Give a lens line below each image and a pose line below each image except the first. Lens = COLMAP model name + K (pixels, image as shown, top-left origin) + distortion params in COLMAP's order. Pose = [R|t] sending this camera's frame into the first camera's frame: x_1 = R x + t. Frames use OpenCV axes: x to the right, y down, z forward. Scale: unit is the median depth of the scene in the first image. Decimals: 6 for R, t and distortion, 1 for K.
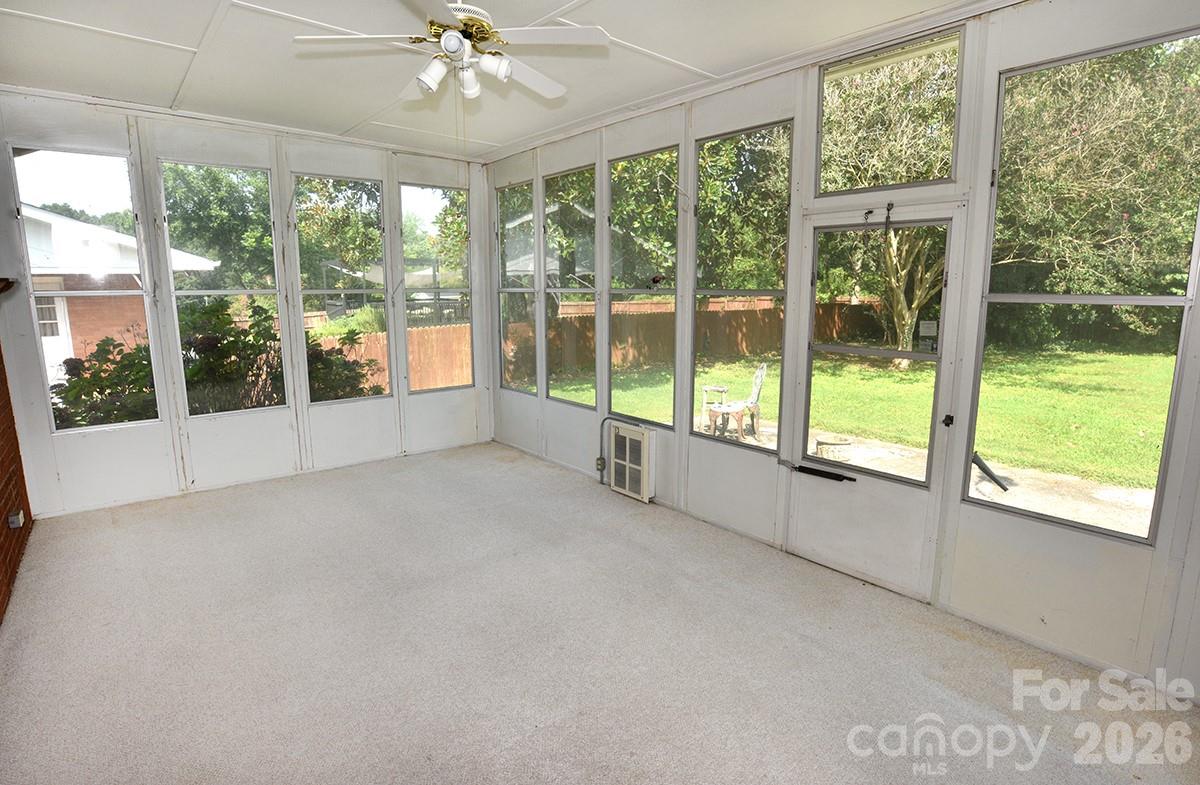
lens RADIAL K [[620.5, 0, 608.3], [0, 620.5, 395.1], [0, 0, 1]] dist [-0.071393, 0.024470]
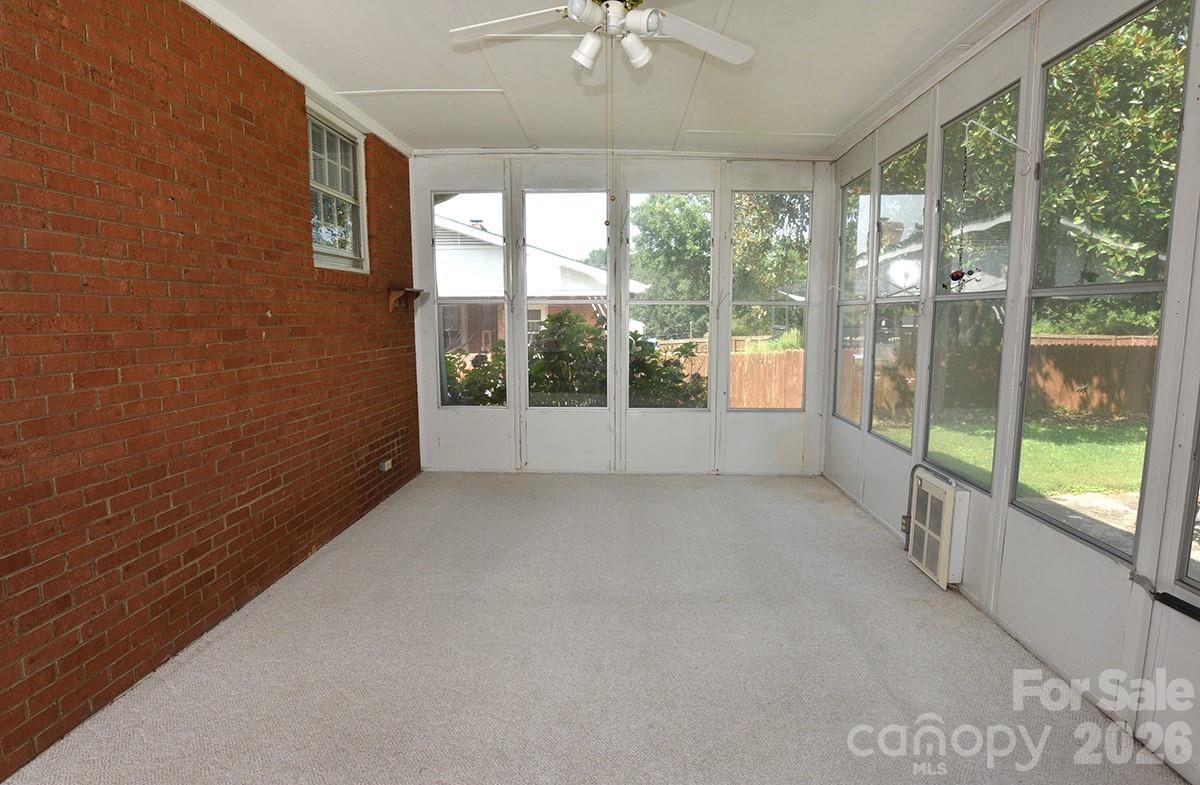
lens RADIAL K [[620.5, 0, 608.3], [0, 620.5, 395.1], [0, 0, 1]] dist [-0.071393, 0.024470]
pose [[0.745654, 0.084439, -0.660961, 0.188503], [-0.114995, 0.993362, -0.002826, -0.002152], [0.656335, 0.078114, 0.750415, 0.174777]]
